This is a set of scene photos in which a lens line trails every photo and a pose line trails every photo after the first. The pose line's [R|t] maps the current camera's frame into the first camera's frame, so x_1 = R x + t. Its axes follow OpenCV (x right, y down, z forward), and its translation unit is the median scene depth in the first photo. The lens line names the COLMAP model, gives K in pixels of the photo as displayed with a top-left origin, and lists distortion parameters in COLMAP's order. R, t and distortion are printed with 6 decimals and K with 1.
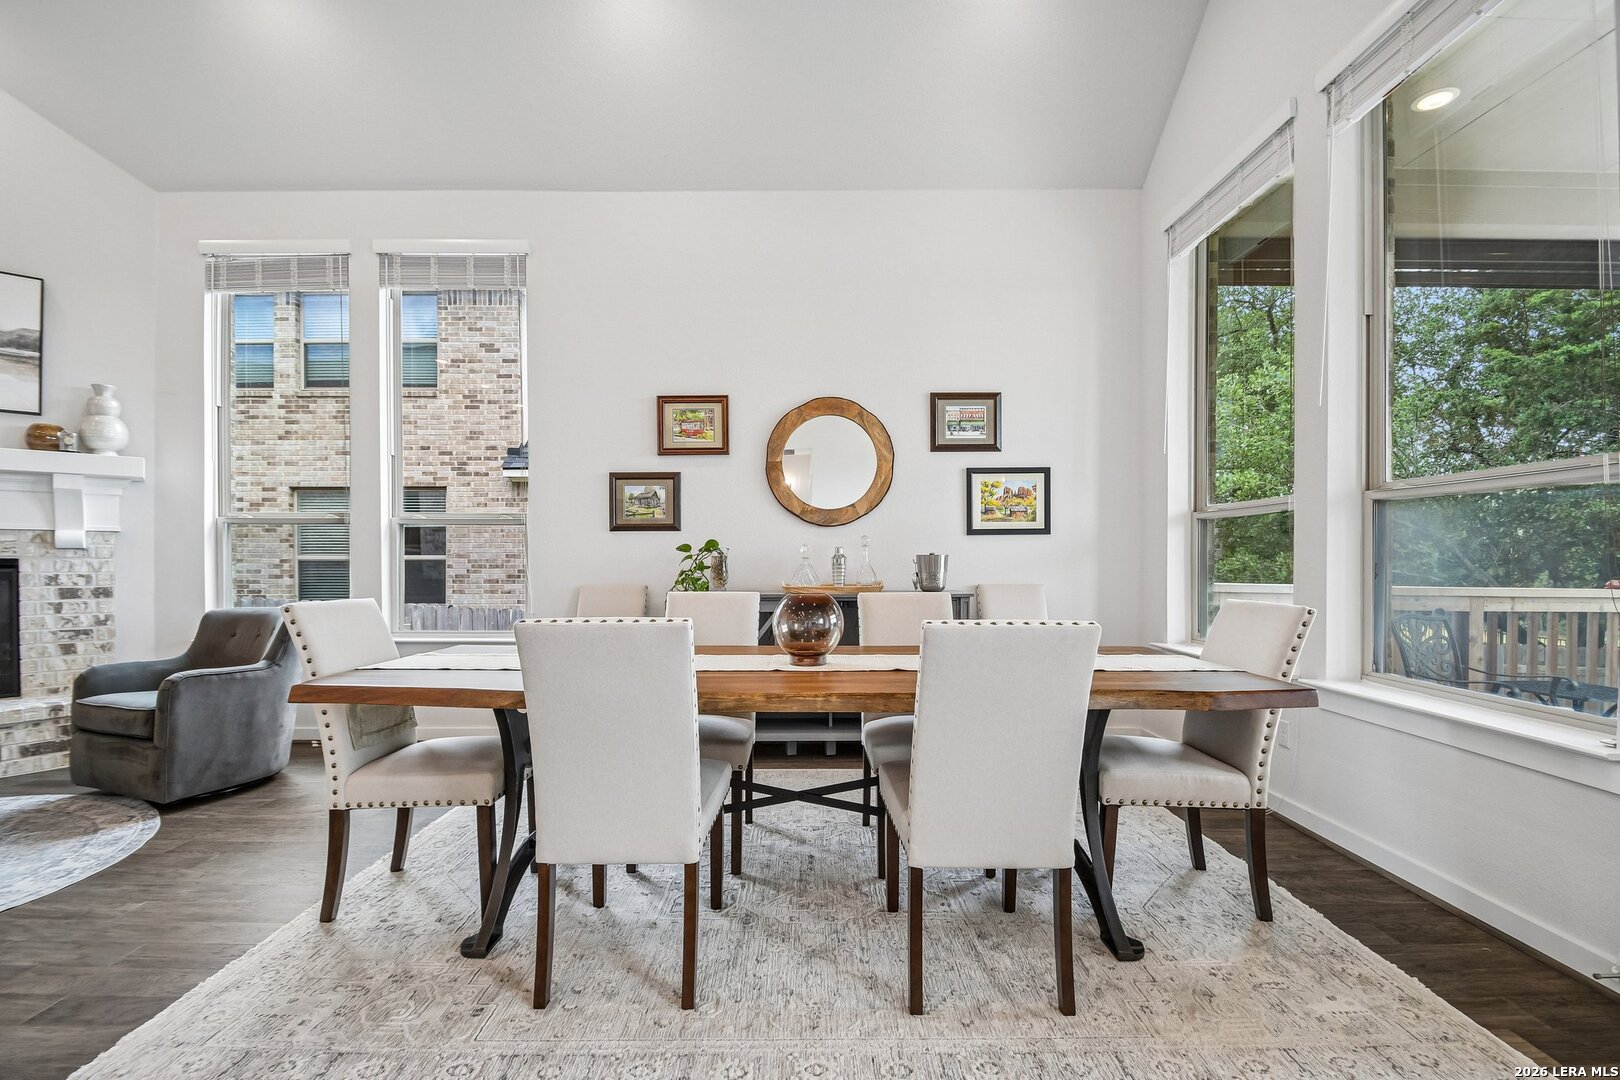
lens RADIAL K [[715.0, 0, 813.8], [0, 715.0, 564.8], [0, 0, 1]] dist [0.002654, -0.000222]
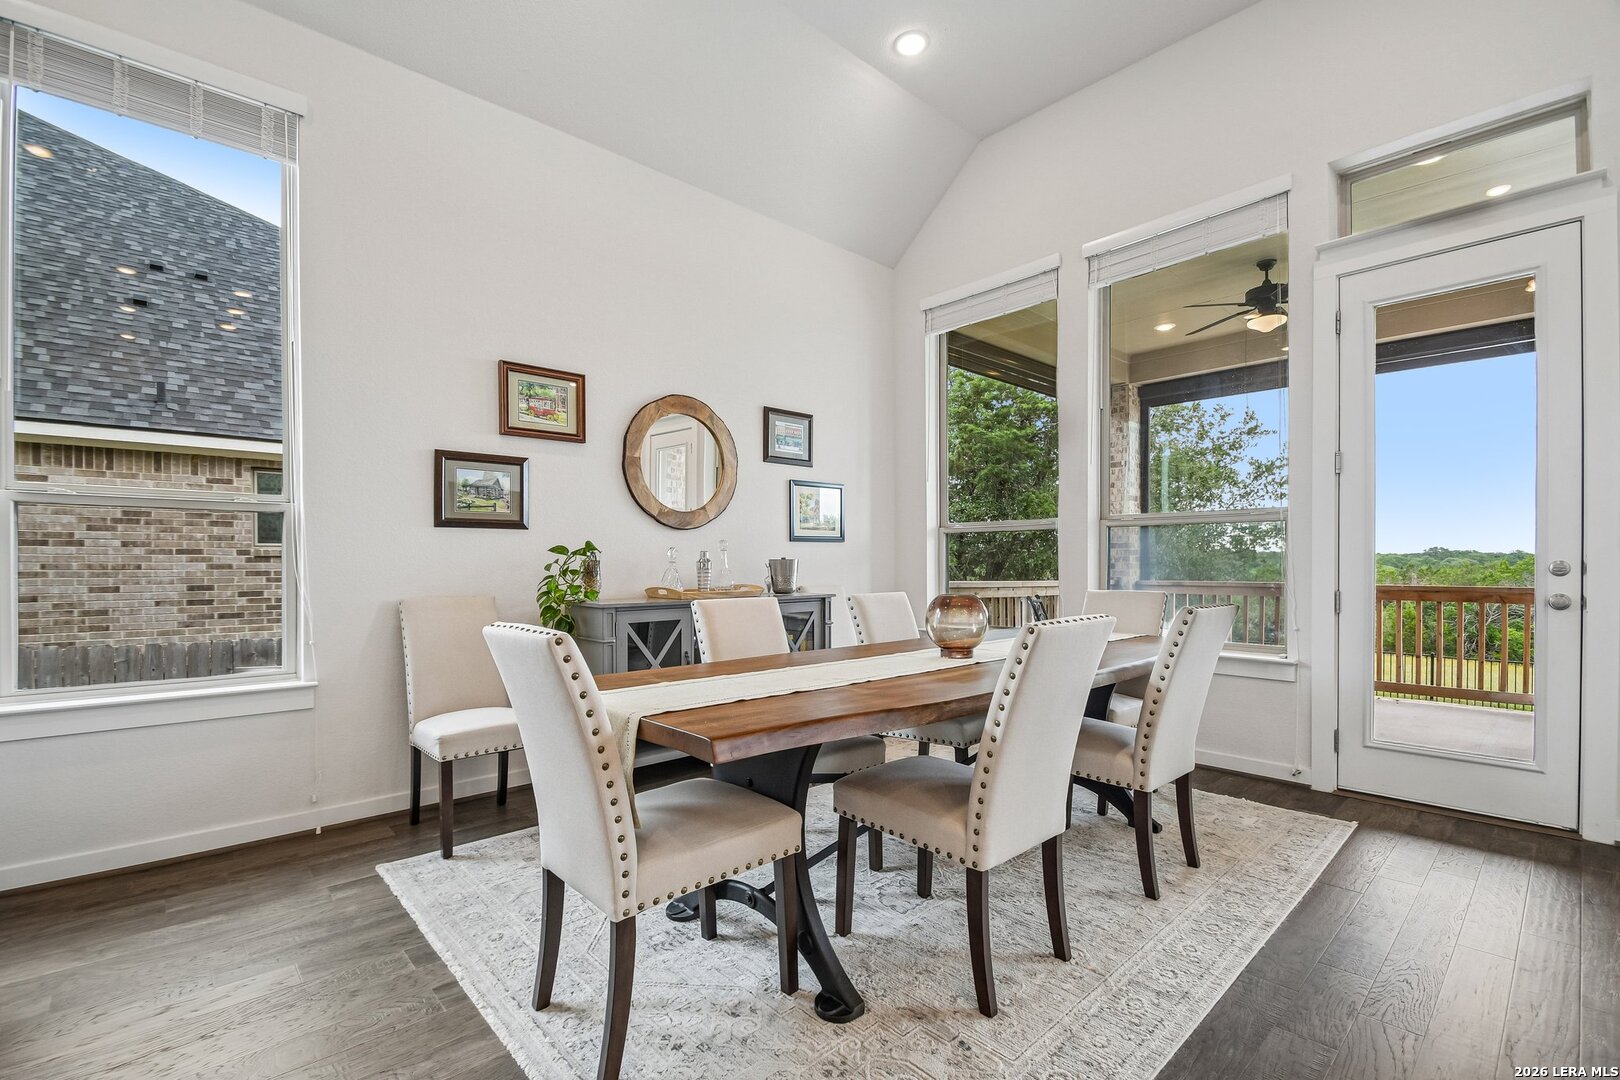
lens RADIAL K [[715.0, 0, 813.8], [0, 715.0, 564.8], [0, 0, 1]] dist [0.002654, -0.000222]
pose [[0.738615, -0.002774, 0.674122, -0.498720], [0.005412, 0.999984, -0.001814, -0.003479], [-0.674106, 0.004988, 0.738618, 0.171471]]
